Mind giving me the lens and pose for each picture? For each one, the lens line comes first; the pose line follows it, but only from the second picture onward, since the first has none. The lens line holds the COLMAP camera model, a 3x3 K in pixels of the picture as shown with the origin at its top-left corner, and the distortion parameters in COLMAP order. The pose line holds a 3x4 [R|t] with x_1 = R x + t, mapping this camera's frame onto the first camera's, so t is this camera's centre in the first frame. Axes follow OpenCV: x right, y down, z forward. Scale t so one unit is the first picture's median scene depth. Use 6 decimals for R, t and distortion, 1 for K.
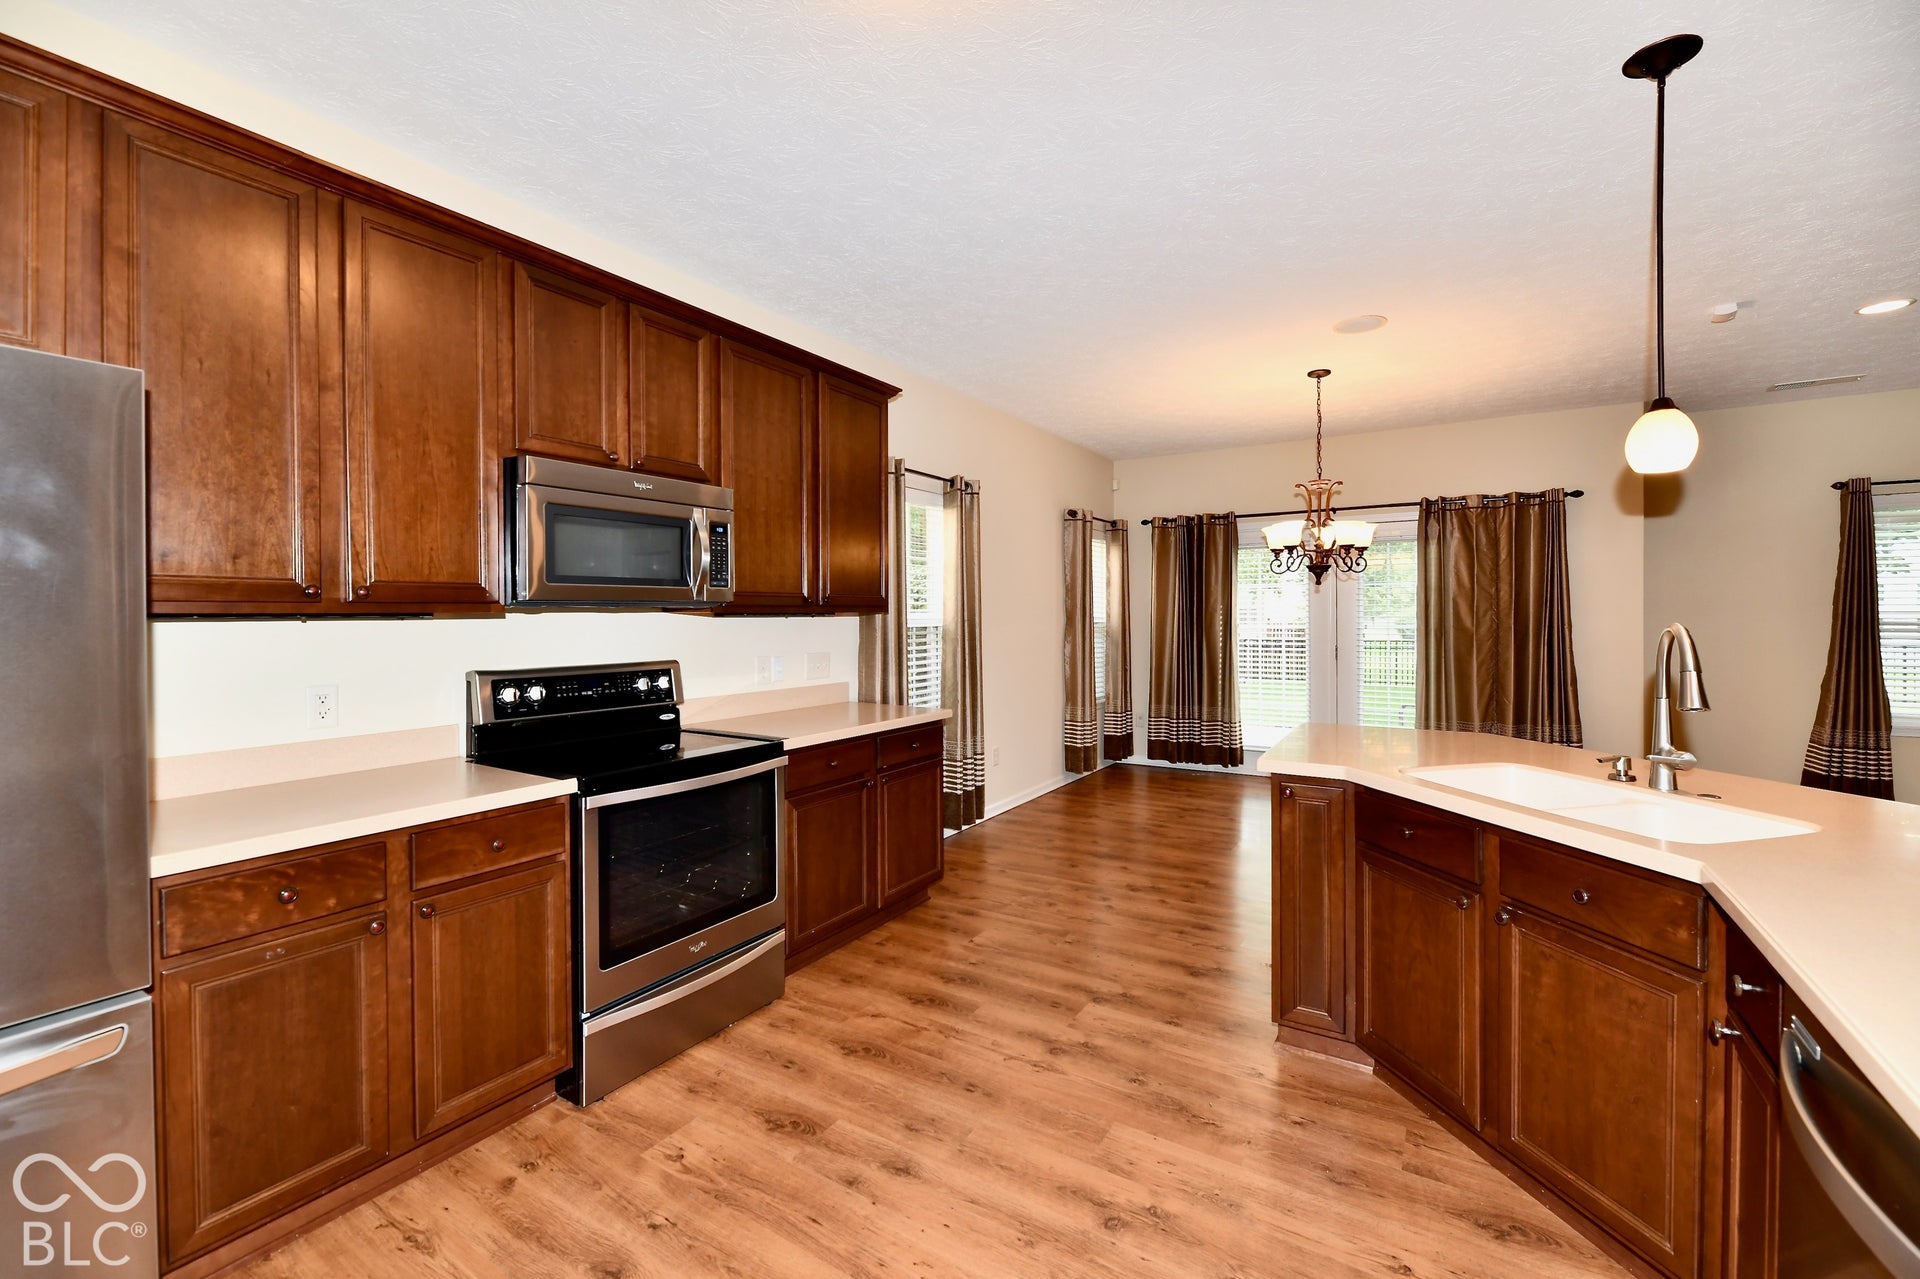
lens RADIAL K [[788.1, 0, 973.4], [0, 788.1, 624.9], [0, 0, 1]] dist [-0.004110, -0.001509]
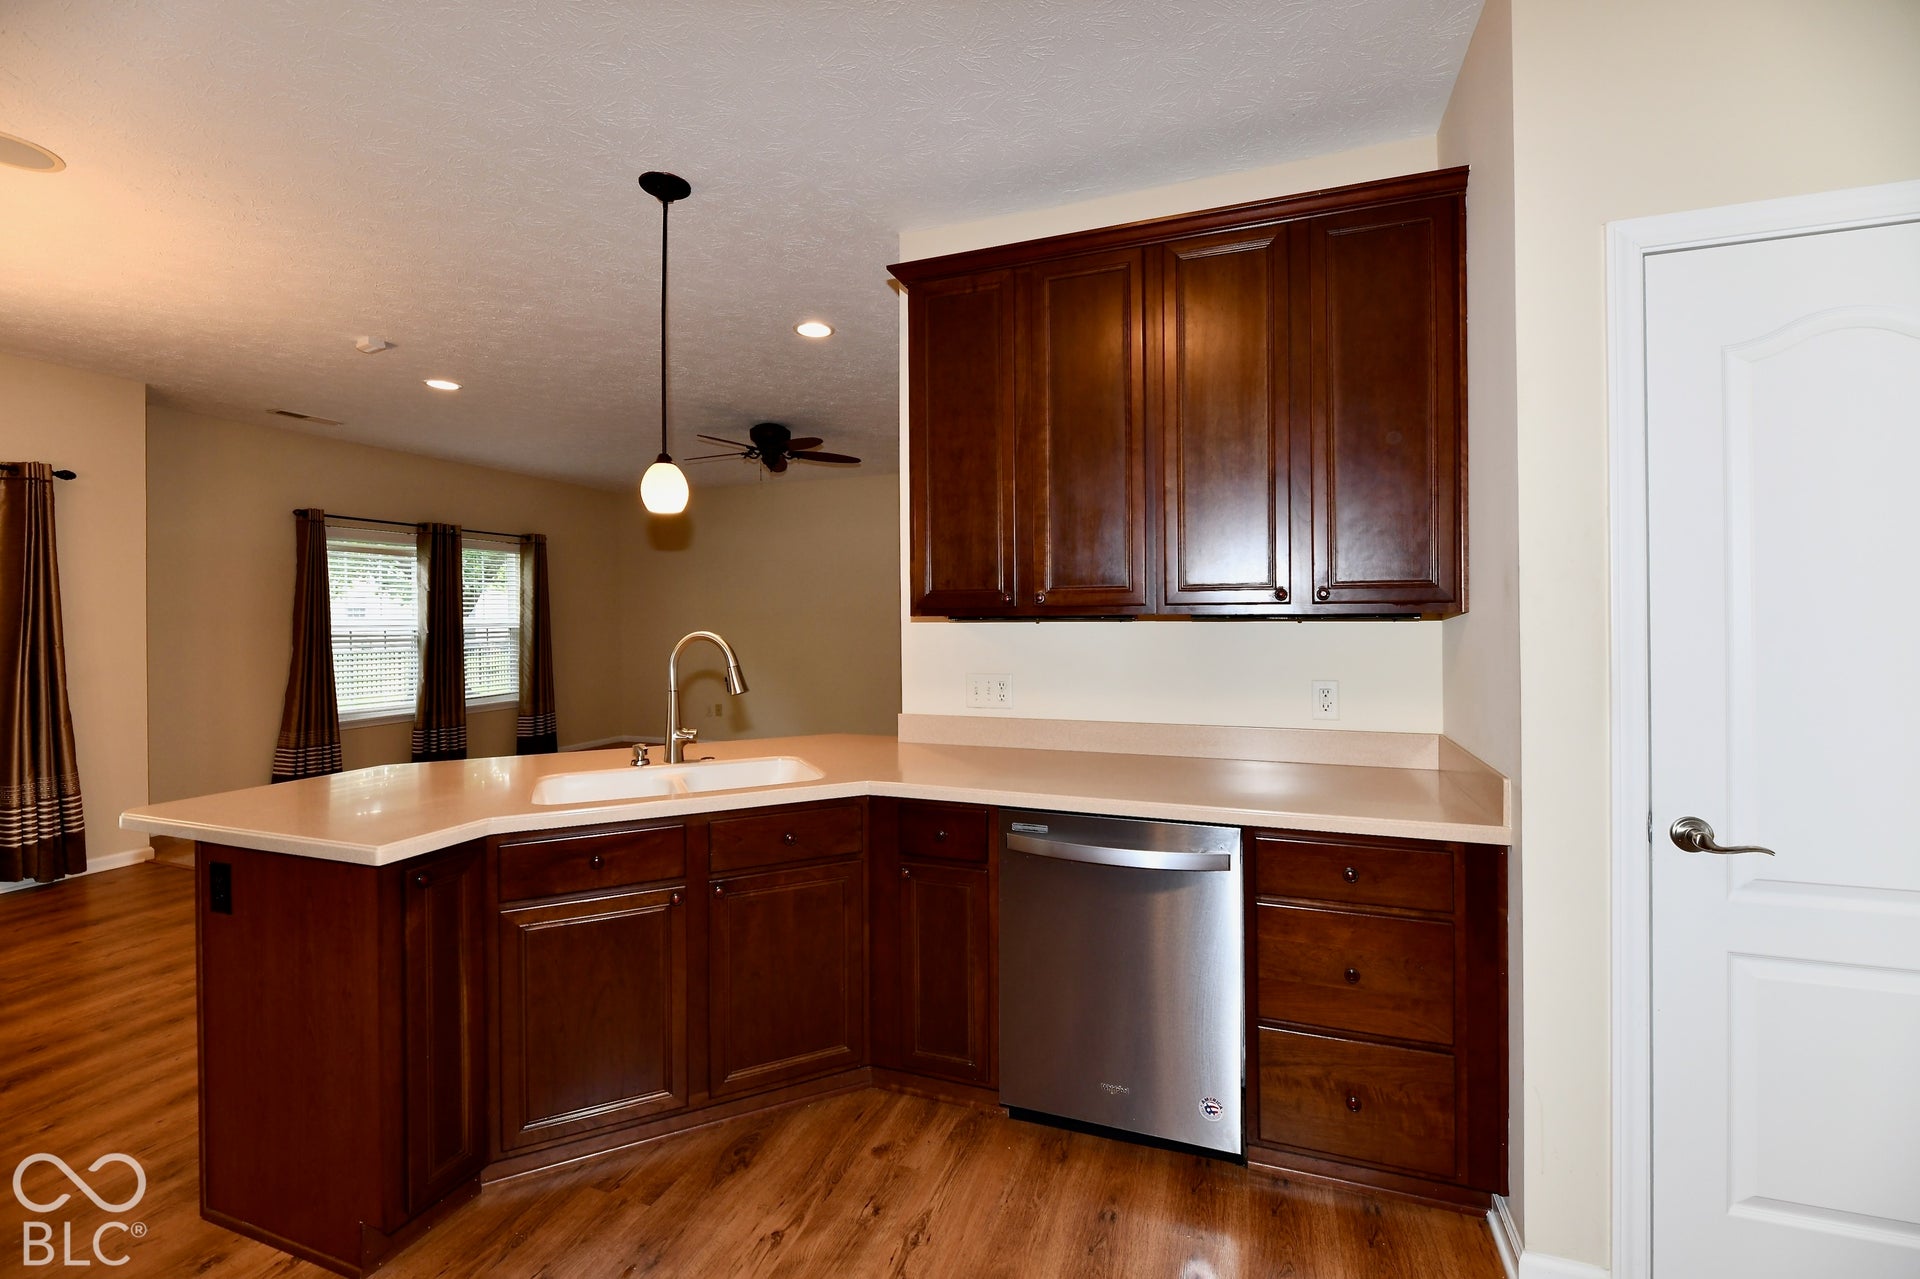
lens RADIAL K [[788.1, 0, 959.6], [0, 788.1, 634.4], [0, 0, 1]] dist [-0.004110, -0.001509]
pose [[-0.207001, -0.013247, 0.978251, -0.263367], [0.021697, 0.999600, 0.018127, -0.006670], [-0.978100, 0.024977, -0.206631, 0.464371]]
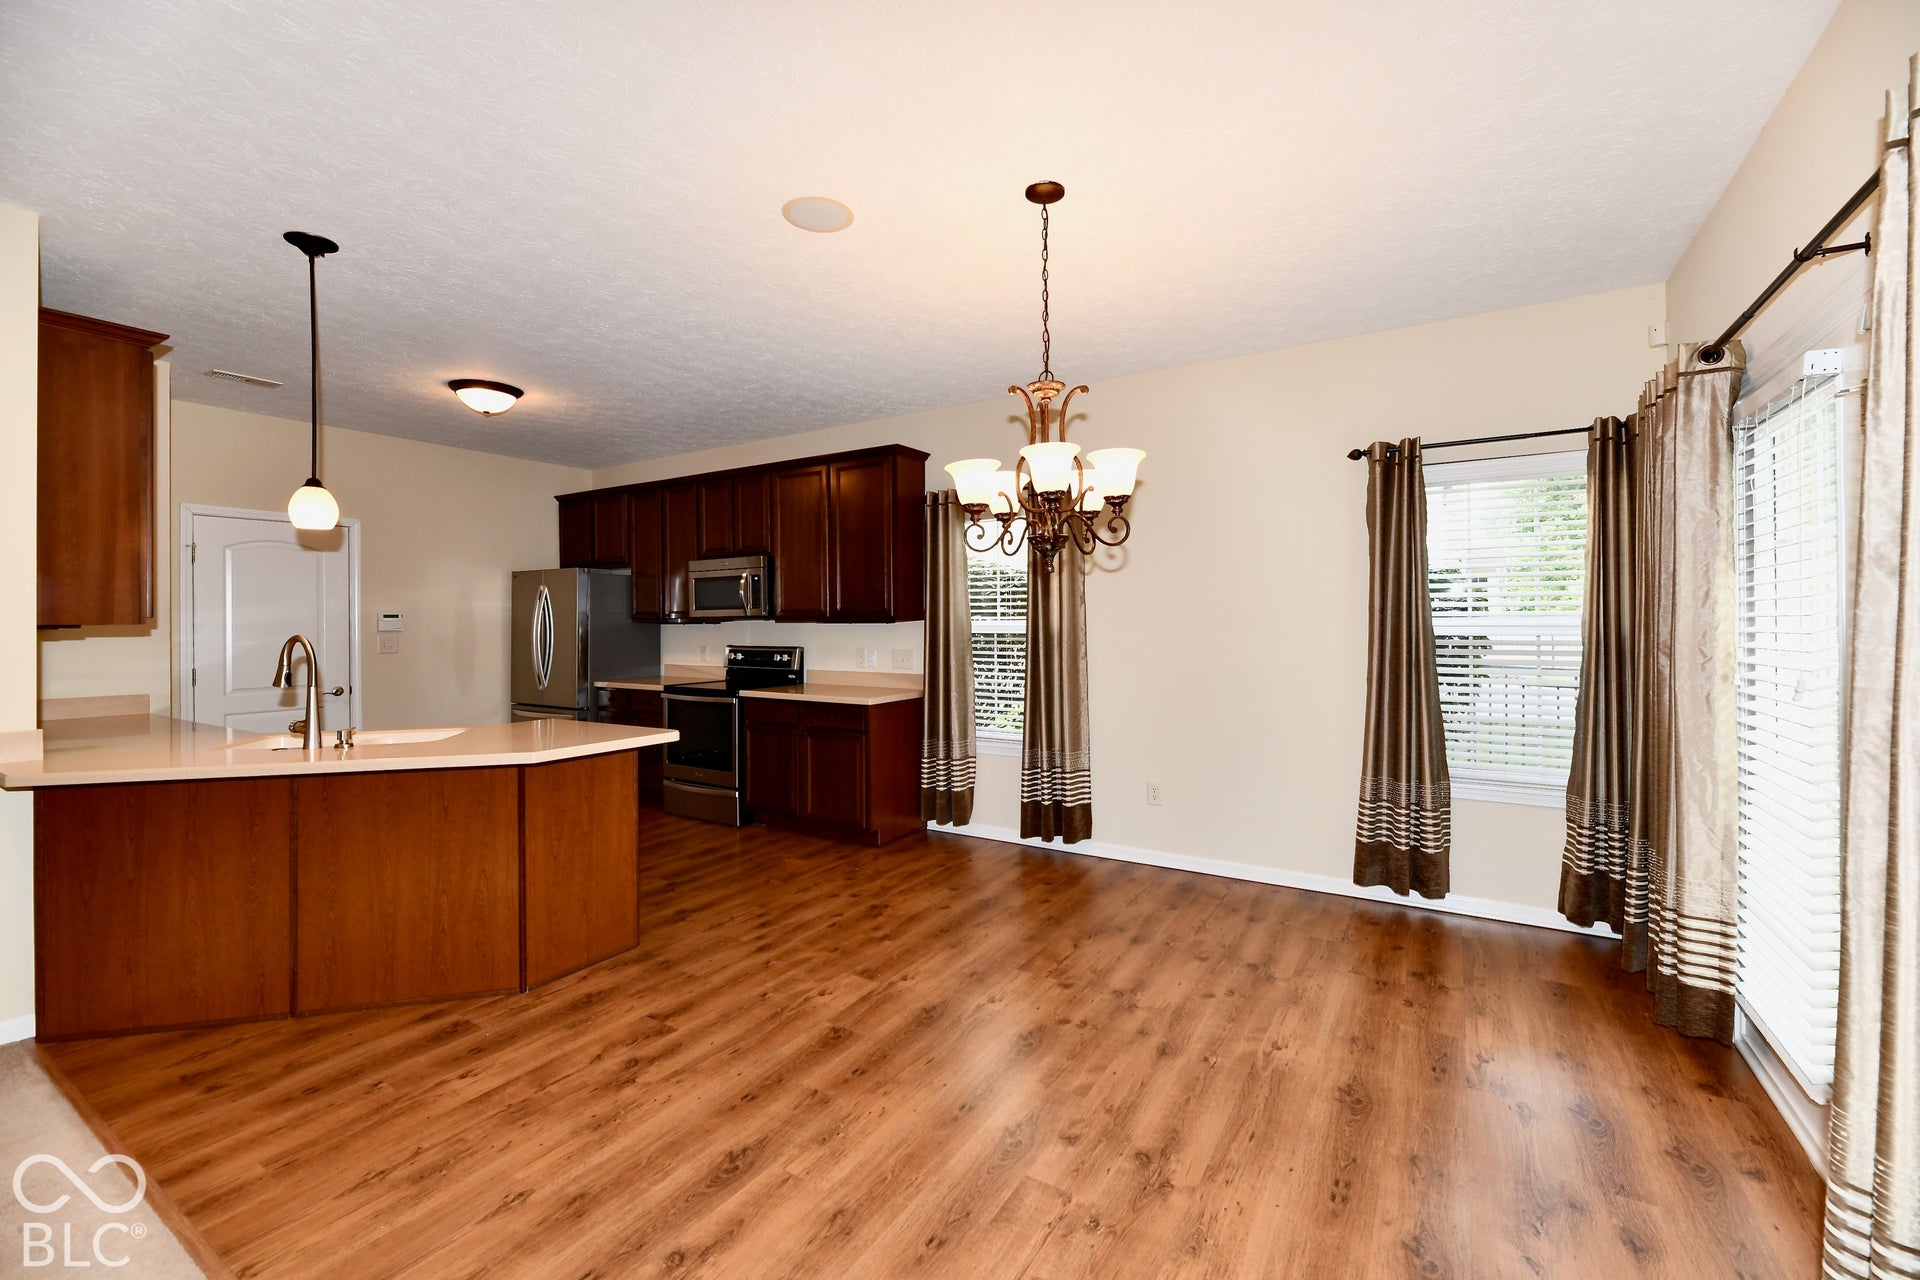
lens RADIAL K [[788.1, 0, 970.6], [0, 788.1, 620.6], [0, 0, 1]] dist [-0.004110, -0.001509]
pose [[0.005798, 0.004475, -0.999973, 1.335526], [-0.008253, 0.999956, 0.004427, -0.025651], [0.999949, 0.008227, 0.005834, 1.260905]]
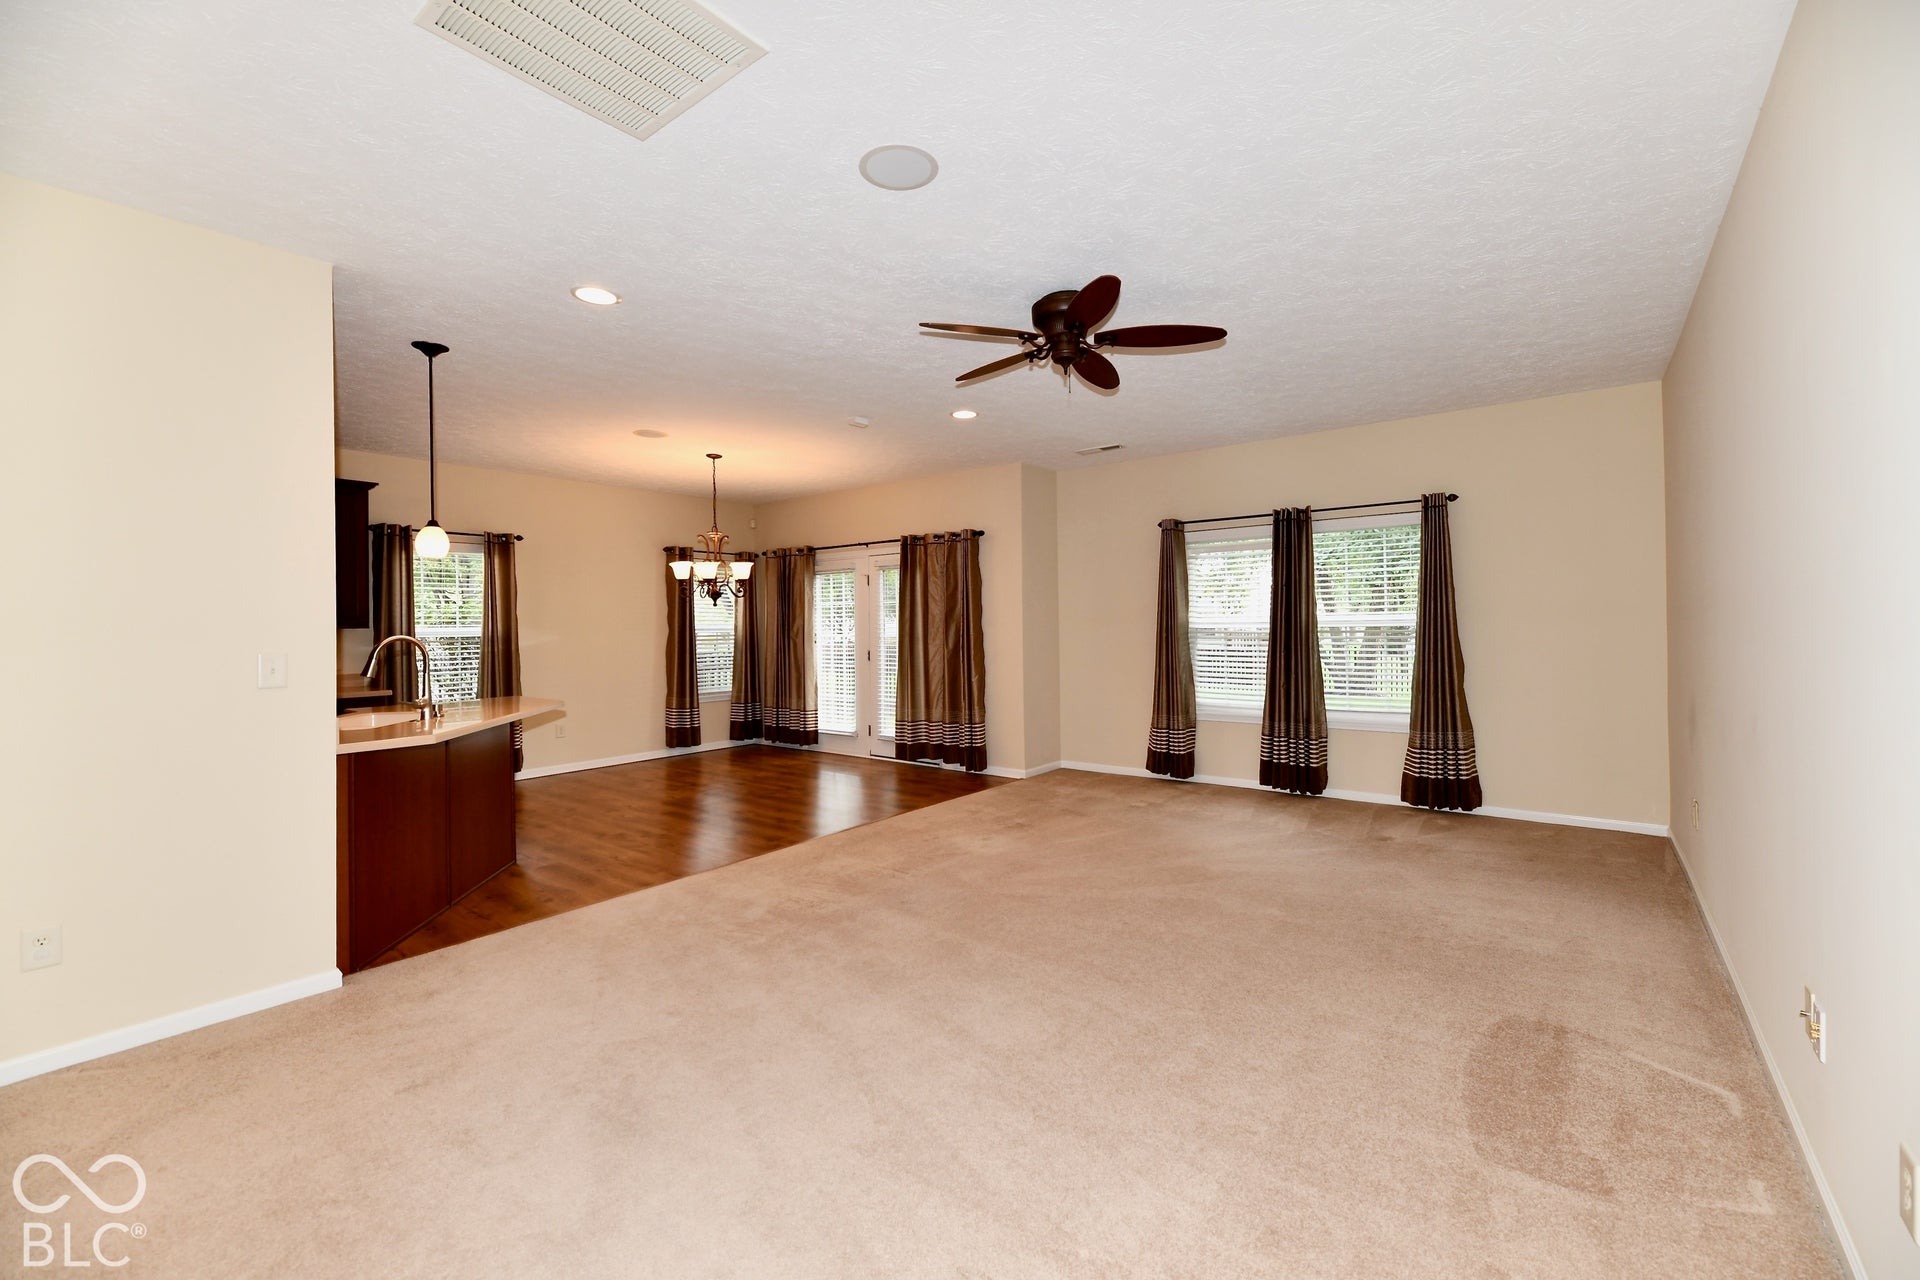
lens RADIAL K [[788.1, 0, 966.2], [0, 788.1, 627.9], [0, 0, 1]] dist [-0.004110, -0.001509]
pose [[0.993244, -0.003681, -0.115984, 1.398255], [0.002823, 0.999967, -0.007561, -0.000319], [0.116008, 0.007182, 0.993222, -0.456131]]
